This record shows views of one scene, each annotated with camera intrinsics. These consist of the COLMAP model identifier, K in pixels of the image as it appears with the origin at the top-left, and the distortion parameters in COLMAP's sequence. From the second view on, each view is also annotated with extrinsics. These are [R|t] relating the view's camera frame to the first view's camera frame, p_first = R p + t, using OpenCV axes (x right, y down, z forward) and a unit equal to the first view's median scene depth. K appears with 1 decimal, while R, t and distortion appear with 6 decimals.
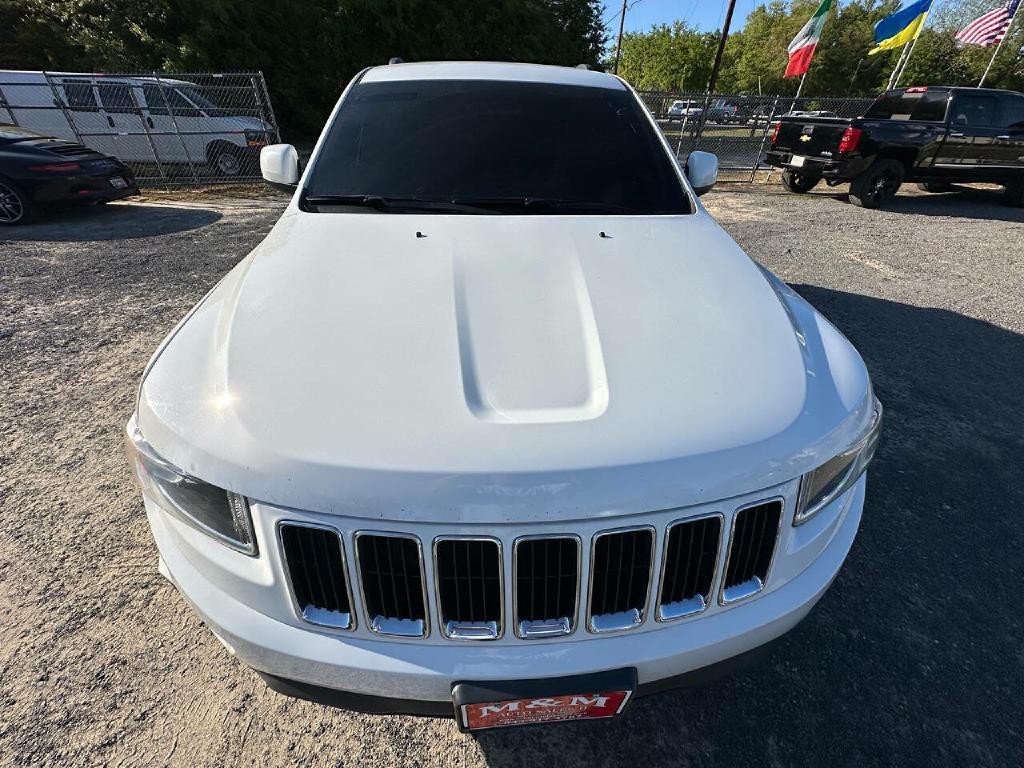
lens RADIAL K [[409.1, 0, 514.0], [0, 409.1, 382.4], [0, 0, 1]] dist [-0.002761, 0.000503]
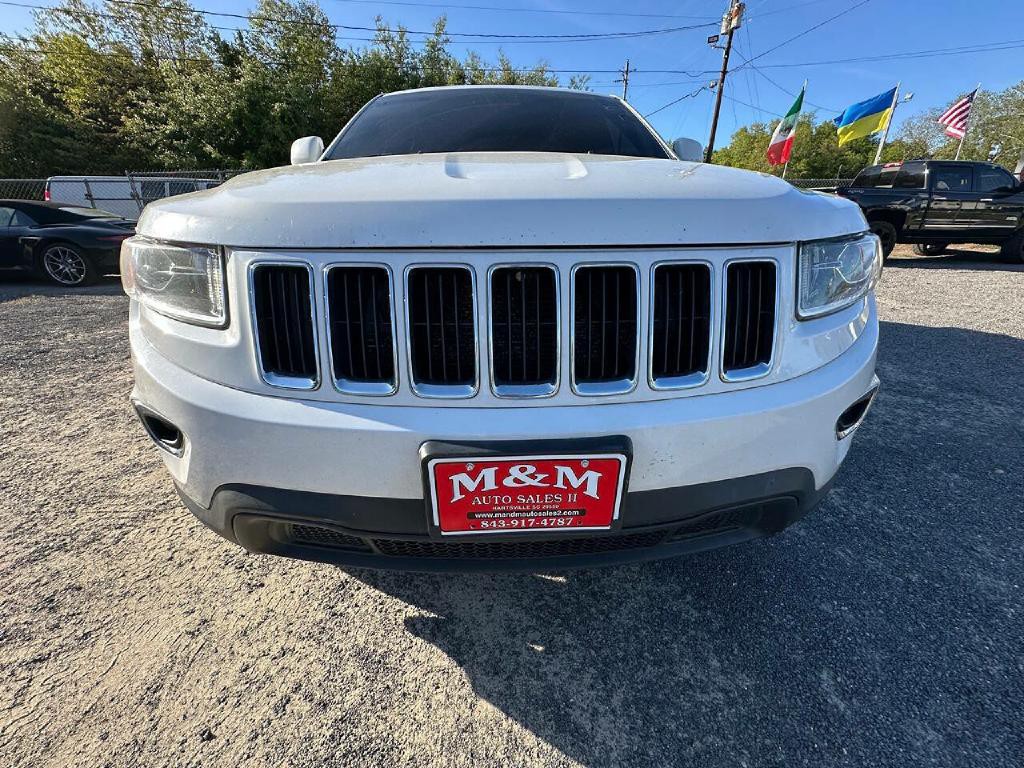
lens RADIAL K [[409.1, 0, 514.0], [0, 409.1, 382.4], [0, 0, 1]] dist [-0.002761, 0.000503]
pose [[0.999175, -0.011013, -0.039083, 0.051002], [0.002733, 0.978575, -0.205872, 0.449855], [0.040513, 0.205595, 0.977798, 0.063950]]
